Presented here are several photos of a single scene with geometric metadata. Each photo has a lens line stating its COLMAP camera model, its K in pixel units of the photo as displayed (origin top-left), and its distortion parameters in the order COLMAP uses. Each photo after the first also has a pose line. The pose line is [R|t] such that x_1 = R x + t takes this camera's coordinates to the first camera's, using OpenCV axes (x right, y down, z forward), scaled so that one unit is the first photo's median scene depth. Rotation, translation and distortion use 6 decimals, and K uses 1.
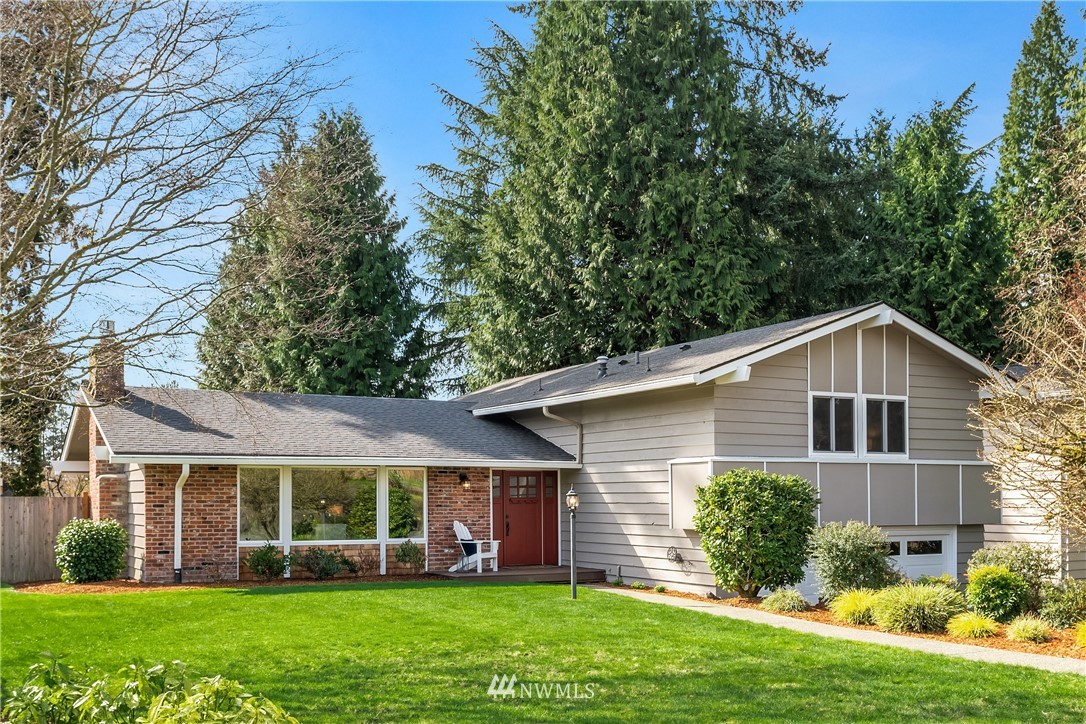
lens RADIAL K [[1149.8, 0, 543.0], [0, 1149.8, 362.0], [0, 0, 1]] dist [0.006334, 0.005157]
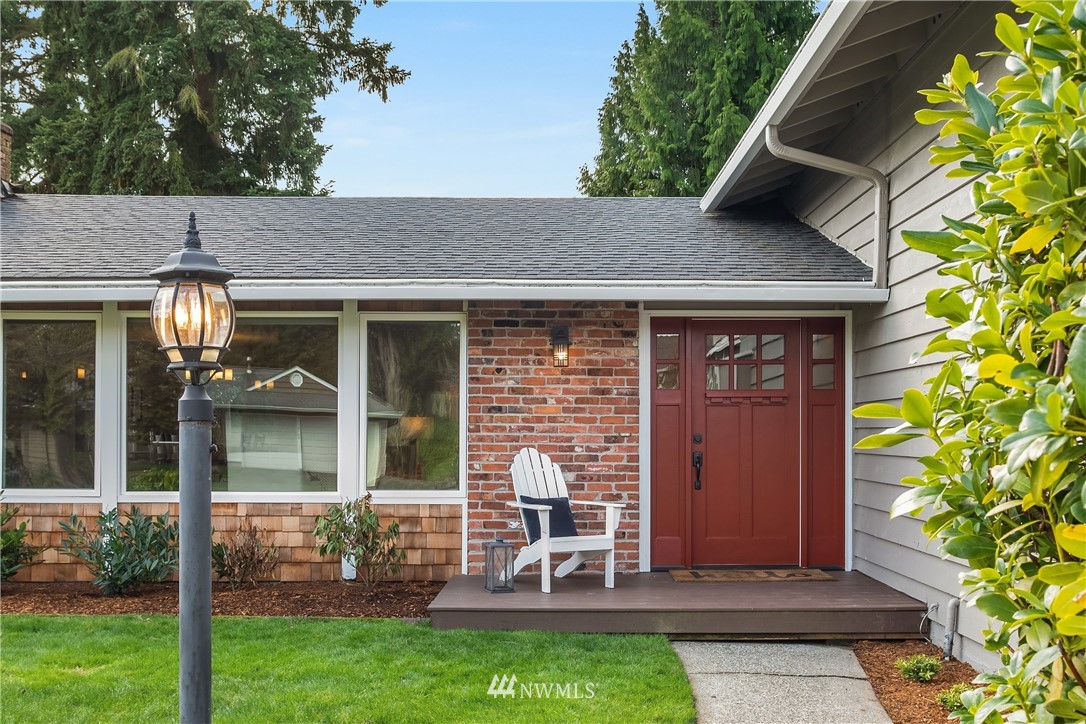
lens RADIAL K [[1149.8, 0, 543.0], [0, 1149.8, 362.0], [0, 0, 1]] dist [0.006334, 0.005157]
pose [[0.872404, -0.028753, -0.487939, 0.119070], [0.056526, 0.997505, 0.042284, 0.097325], [0.485506, -0.064470, 0.871853, 0.696638]]
